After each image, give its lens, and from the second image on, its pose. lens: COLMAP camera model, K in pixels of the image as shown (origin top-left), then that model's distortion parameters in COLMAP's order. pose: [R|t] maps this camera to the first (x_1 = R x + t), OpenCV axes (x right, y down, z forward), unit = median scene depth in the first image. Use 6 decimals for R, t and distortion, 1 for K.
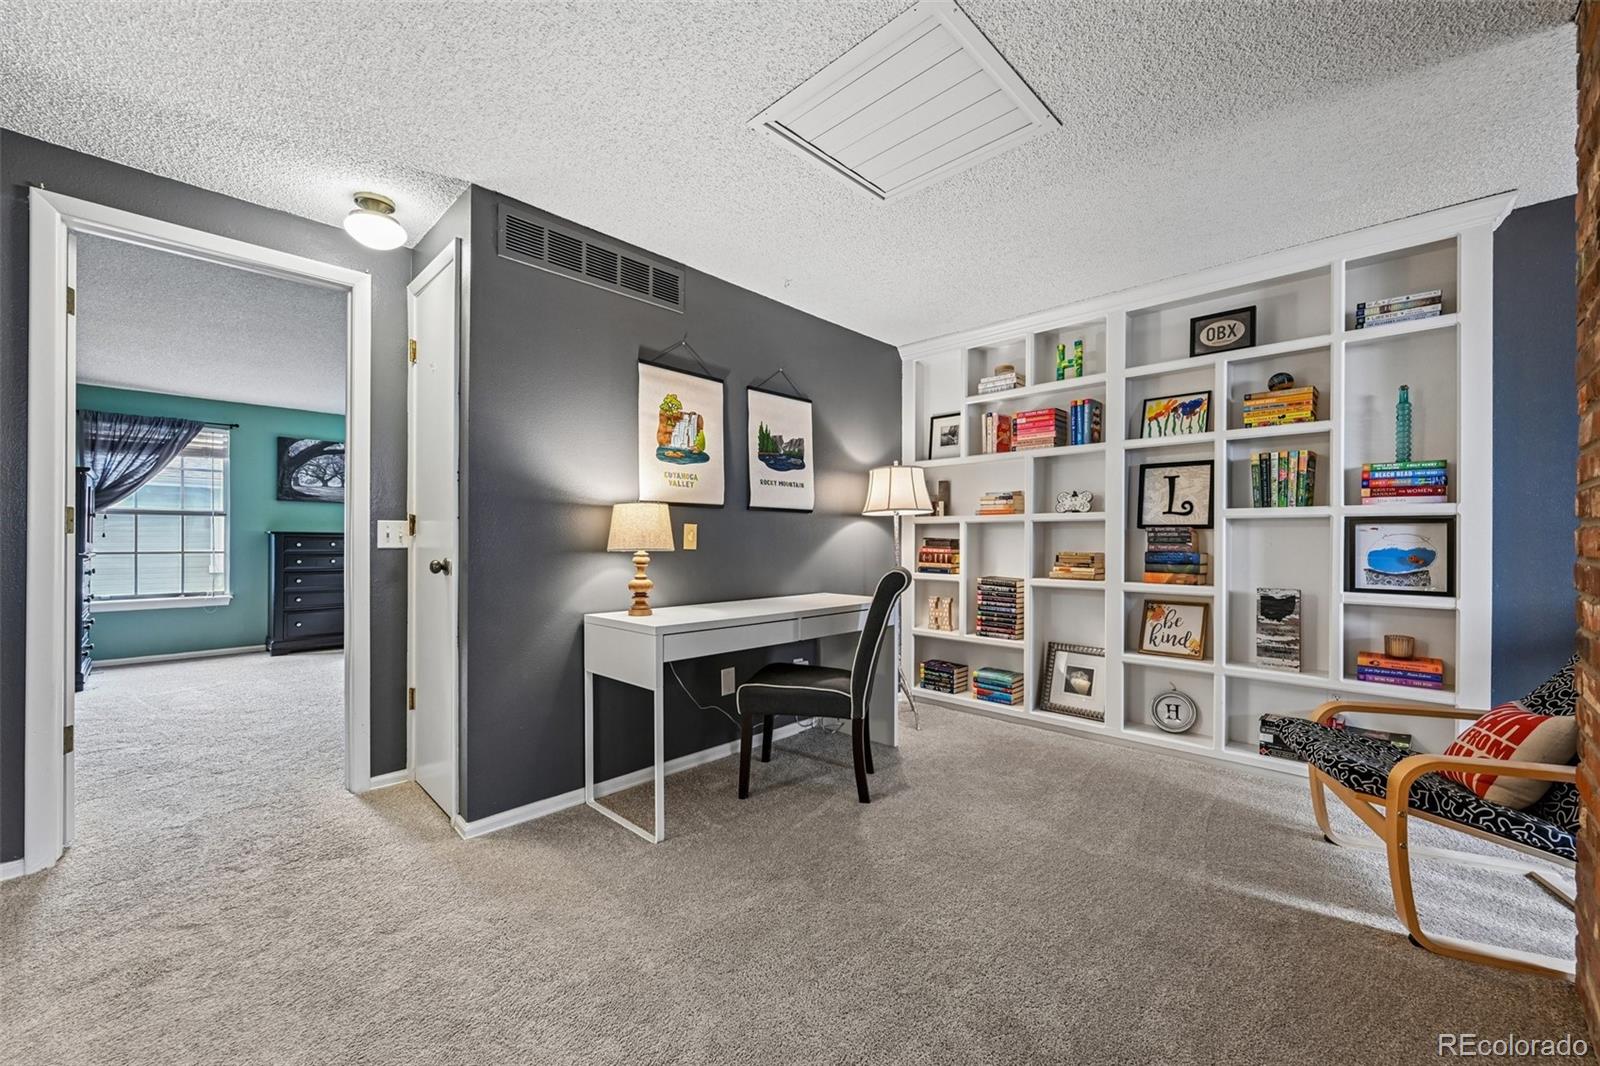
lens RADIAL K [[627.3, 0, 801.6], [0, 627.3, 538.7], [0, 0, 1]] dist [-0.003163, 0.000303]
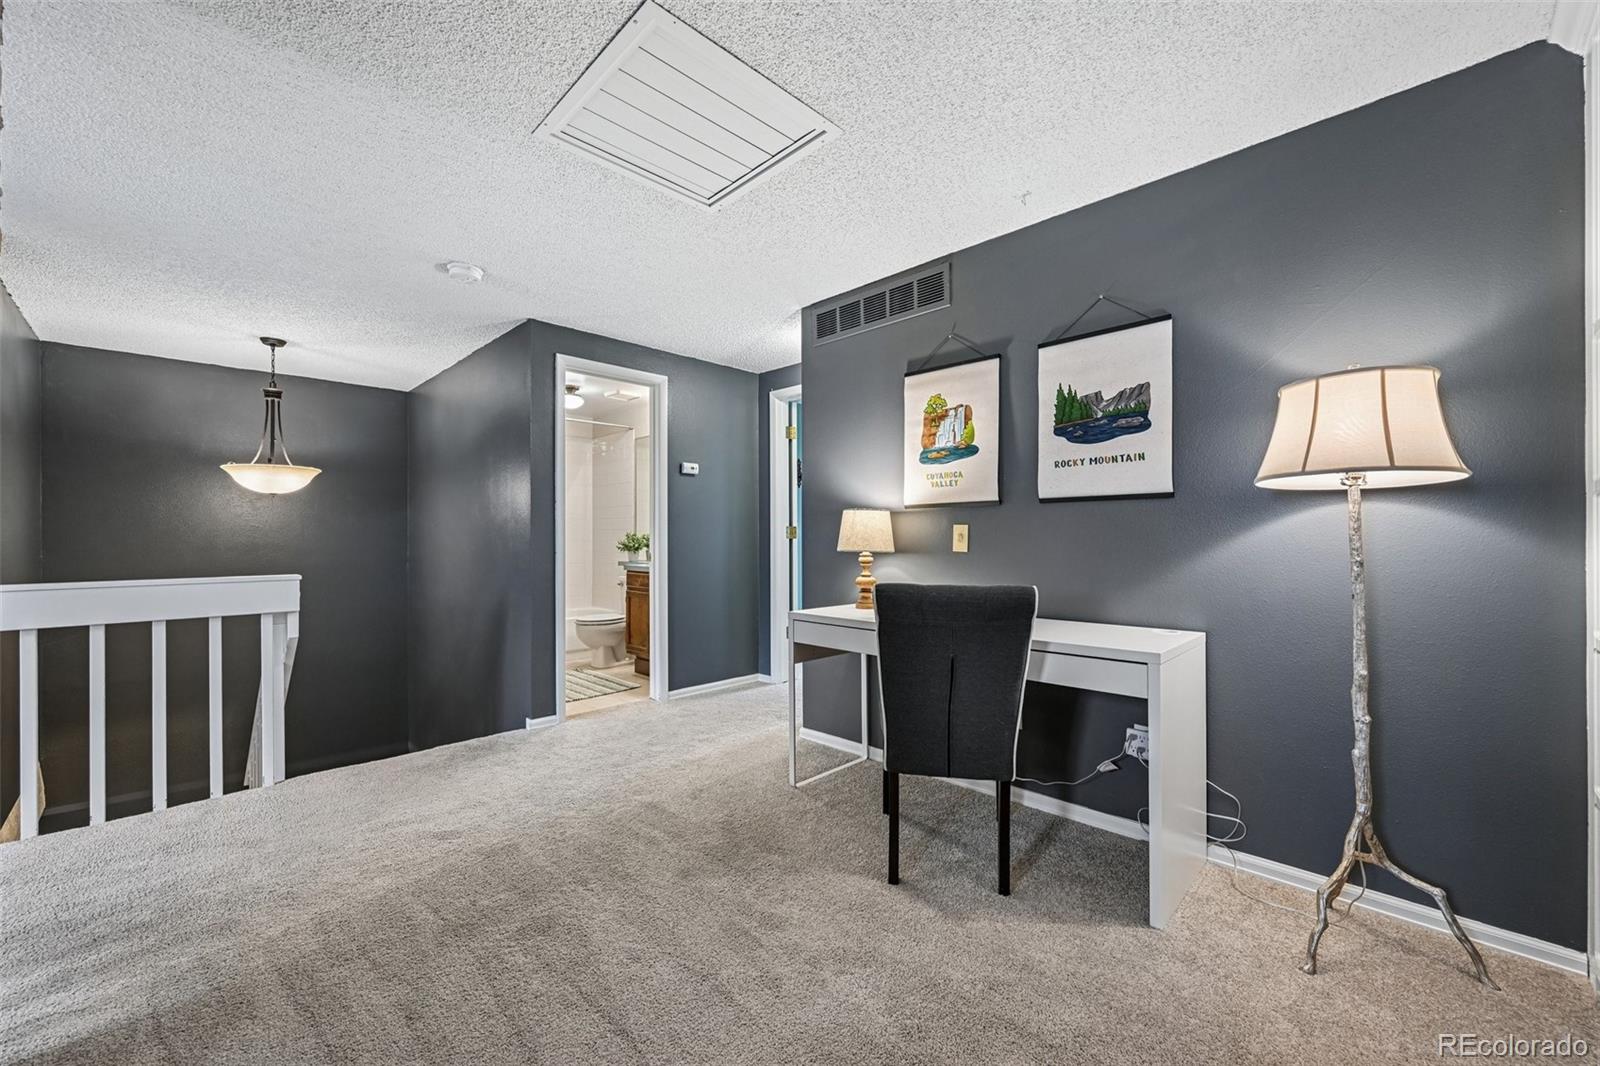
lens RADIAL K [[627.3, 0, 800.9], [0, 627.3, 536.5], [0, 0, 1]] dist [-0.003163, 0.000303]
pose [[-0.017973, -0.008477, -0.999803, 0.788173], [0.003464, 0.999958, -0.008541, 0.001151], [0.999832, -0.003617, -0.017943, 0.808158]]
